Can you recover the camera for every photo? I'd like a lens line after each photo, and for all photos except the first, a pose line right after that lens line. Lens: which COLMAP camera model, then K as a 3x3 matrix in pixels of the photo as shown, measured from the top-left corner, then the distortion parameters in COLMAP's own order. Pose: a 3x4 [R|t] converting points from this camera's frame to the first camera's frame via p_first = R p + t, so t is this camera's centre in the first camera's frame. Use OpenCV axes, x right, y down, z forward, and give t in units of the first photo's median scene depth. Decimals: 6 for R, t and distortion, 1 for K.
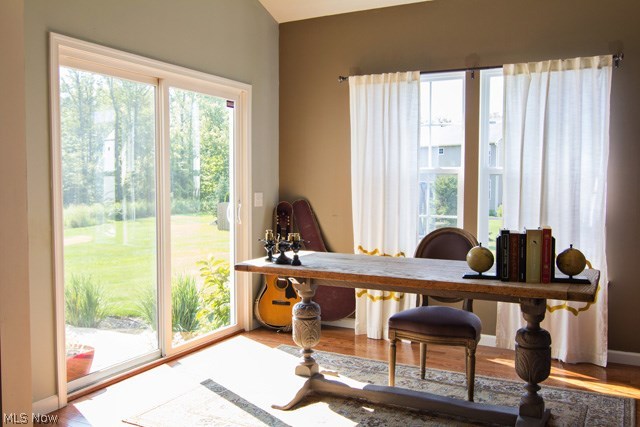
lens RADIAL K [[562.5, 0, 318.4], [0, 562.5, 212.6], [0, 0, 1]] dist [0.021222, -0.006417]
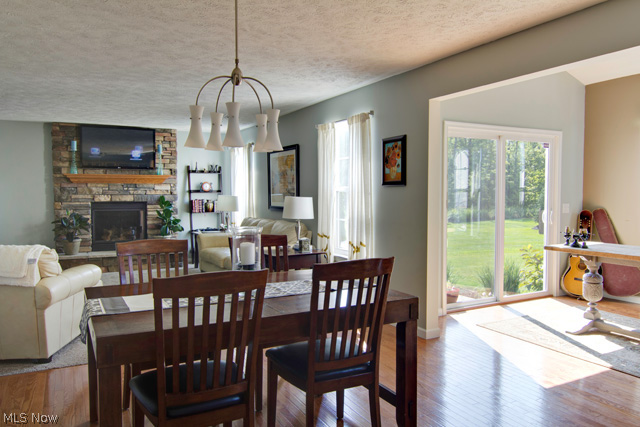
lens RADIAL K [[478.6, 0, 322.2], [0, 478.6, 214.9], [0, 0, 1]] dist [-0.004059, -0.014065]
pose [[0.821922, 0.022145, -0.569169, 0.085882], [-0.025731, 0.999667, 0.001737, 0.009128], [0.569018, 0.013218, 0.822219, -0.409510]]
